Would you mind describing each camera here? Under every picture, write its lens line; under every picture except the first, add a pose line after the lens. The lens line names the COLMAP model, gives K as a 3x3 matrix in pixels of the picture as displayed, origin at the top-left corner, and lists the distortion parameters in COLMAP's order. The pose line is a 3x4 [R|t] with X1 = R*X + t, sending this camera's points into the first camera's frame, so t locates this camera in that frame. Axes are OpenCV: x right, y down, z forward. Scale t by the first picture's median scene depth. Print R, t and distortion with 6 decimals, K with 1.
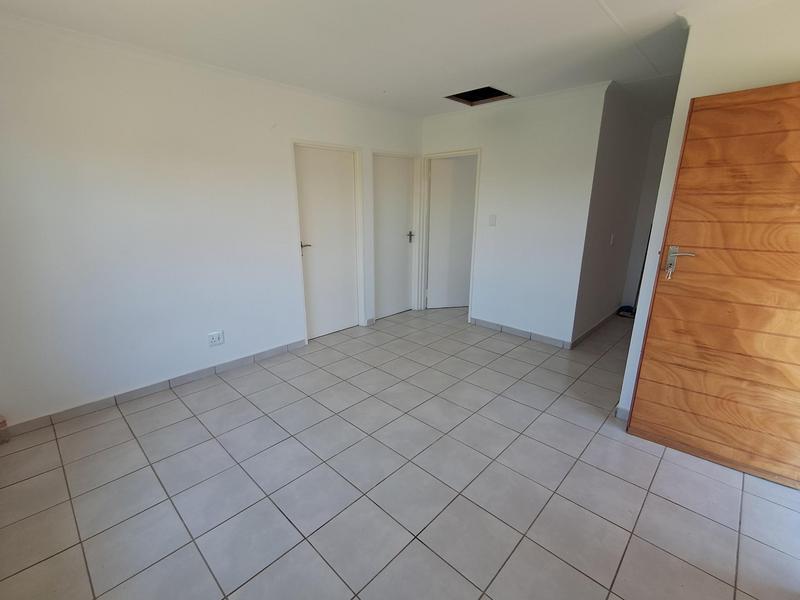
lens RADIAL K [[364.5, 0, 400.0], [0, 364.5, 300.0], [0, 0, 1]] dist [0.000420, 0.000222]
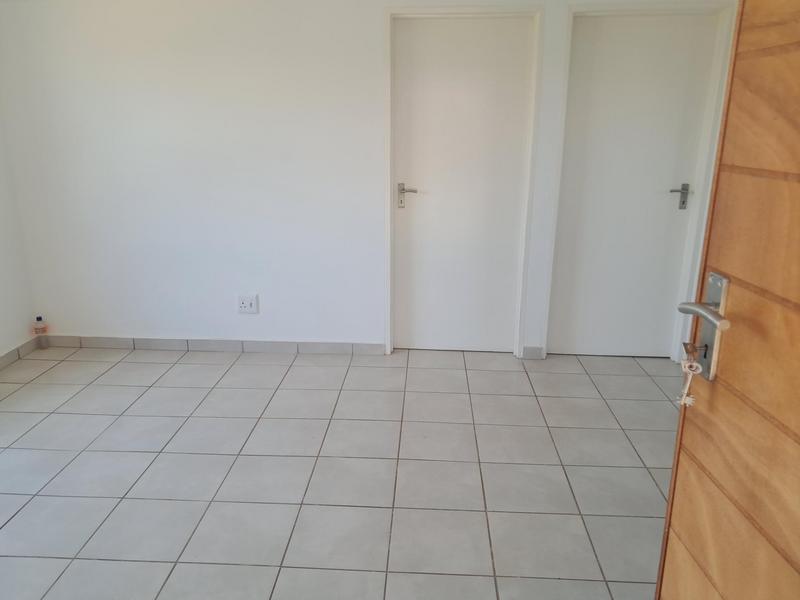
lens RADIAL K [[637.1, 0, 400.0], [0, 637.1, 300.0], [0, 0, 1]] dist [0.039586, -0.005595]
pose [[0.650735, 0.210331, -0.729592, 0.500781], [-0.202945, 0.974090, 0.099807, -0.072986], [0.731681, 0.083119, 0.676560, 0.293698]]
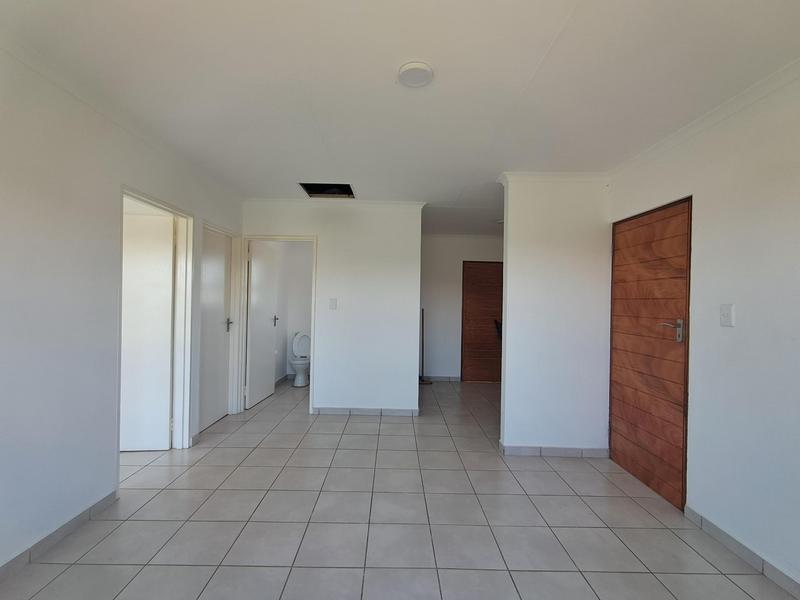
lens RADIAL K [[365.2, 0, 397.4], [0, 365.2, 303.2], [0, 0, 1]] dist [0.002354, 0.000841]
pose [[0.716626, 0.010259, 0.697382, -0.350987], [0.160560, 0.970610, -0.179269, -0.009305], [-0.678725, 0.240441, 0.693917, 0.175783]]
